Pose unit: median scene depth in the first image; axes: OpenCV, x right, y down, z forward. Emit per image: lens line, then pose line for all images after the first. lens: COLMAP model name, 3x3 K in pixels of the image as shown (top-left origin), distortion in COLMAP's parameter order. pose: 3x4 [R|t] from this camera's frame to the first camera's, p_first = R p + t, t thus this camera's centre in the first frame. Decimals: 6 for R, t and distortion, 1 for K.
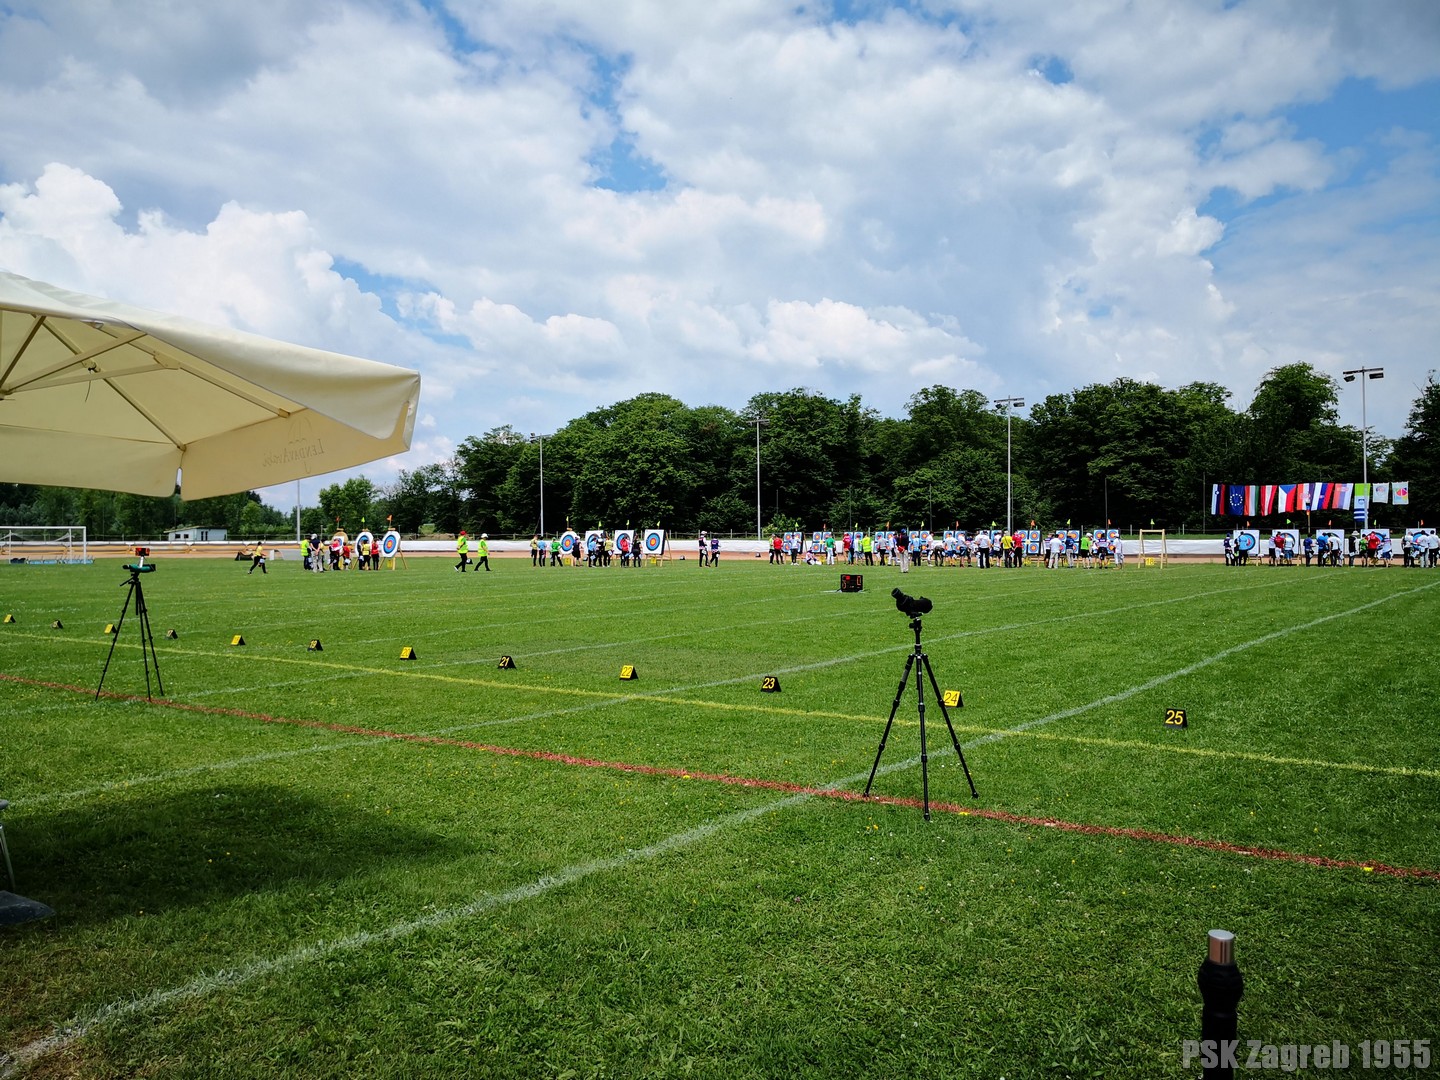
lens RADIAL K [[1177.4, 0, 717.4], [0, 1177.4, 505.7], [0, 0, 1]] dist [0.029858, -0.063078]
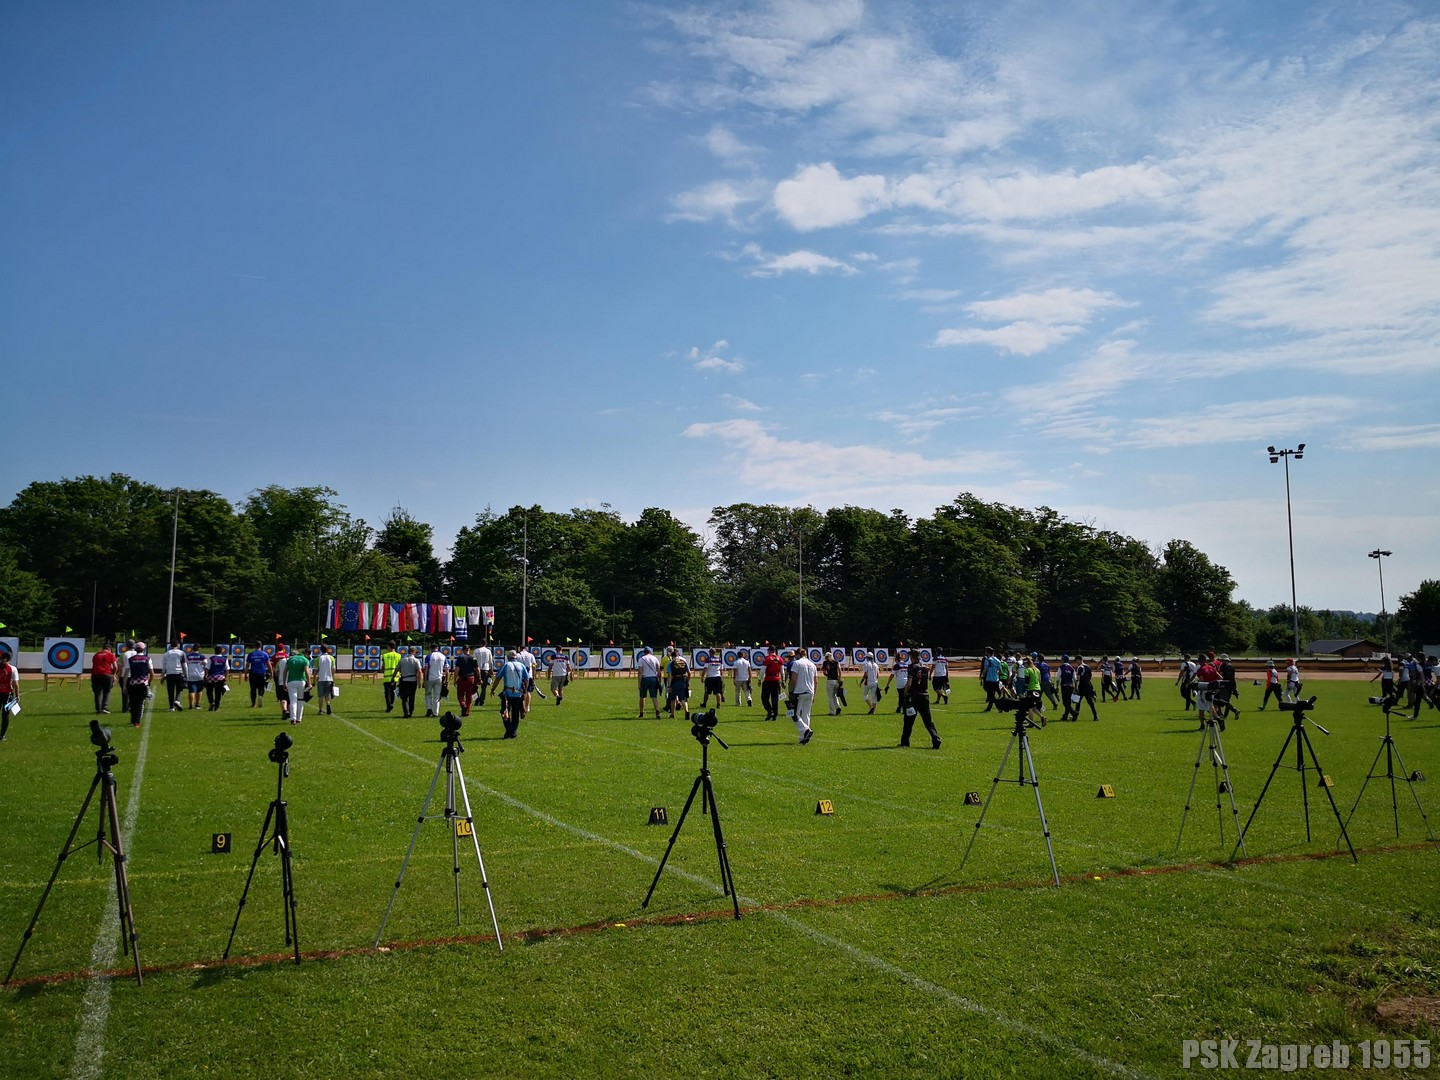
lens RADIAL K [[1177.4, 0, 711.3], [0, 1177.4, 540.2], [0, 0, 1]] dist [0.029858, -0.063078]
pose [[0.470719, 0.094264, 0.877233, -0.278325], [-0.035083, 0.995490, -0.088146, 0.008074], [-0.881586, 0.010716, 0.471903, 0.200681]]
